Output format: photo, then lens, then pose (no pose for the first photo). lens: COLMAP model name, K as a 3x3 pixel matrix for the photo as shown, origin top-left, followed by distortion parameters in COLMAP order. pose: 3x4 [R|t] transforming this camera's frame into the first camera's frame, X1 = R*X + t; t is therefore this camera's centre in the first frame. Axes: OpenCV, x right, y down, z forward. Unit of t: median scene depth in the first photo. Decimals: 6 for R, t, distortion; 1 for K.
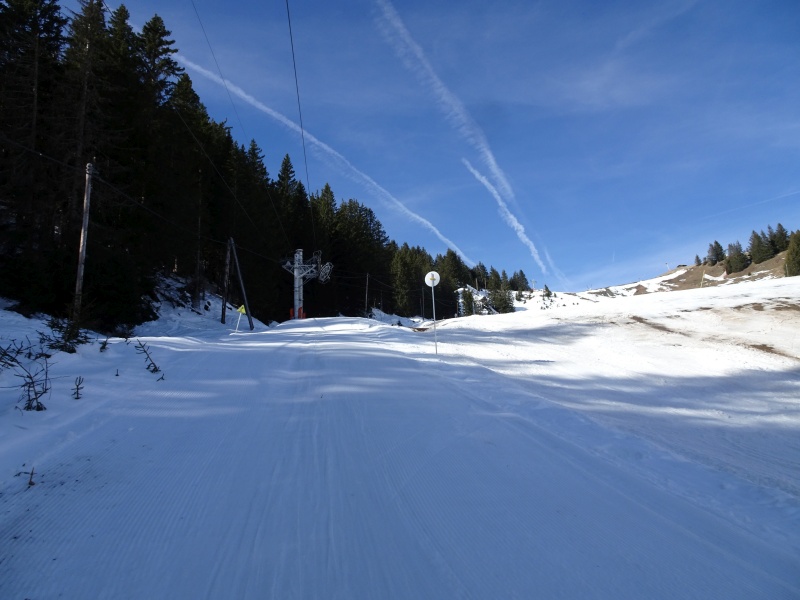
lens RADIAL K [[560.0, 0, 380.1], [0, 560.0, 283.4], [0, 0, 1]] dist [-0.001312, 0.194212]
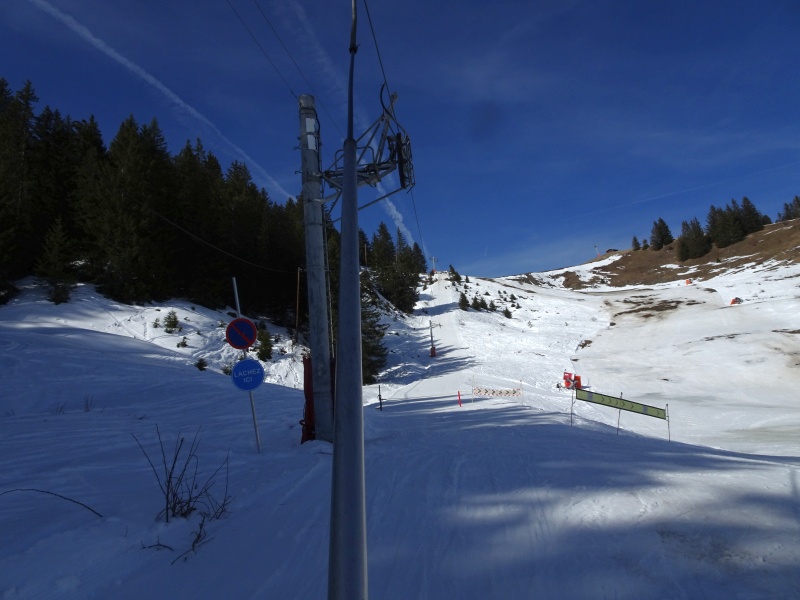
lens RADIAL K [[560.0, 0, 380.1], [0, 560.0, 283.4], [0, 0, 1]] dist [-0.001312, 0.194212]
pose [[0.974513, 0.043460, 0.220080, 0.055658], [-0.048045, 0.998725, 0.015518, 0.018436], [-0.219124, -0.025696, 0.975358, 0.331110]]
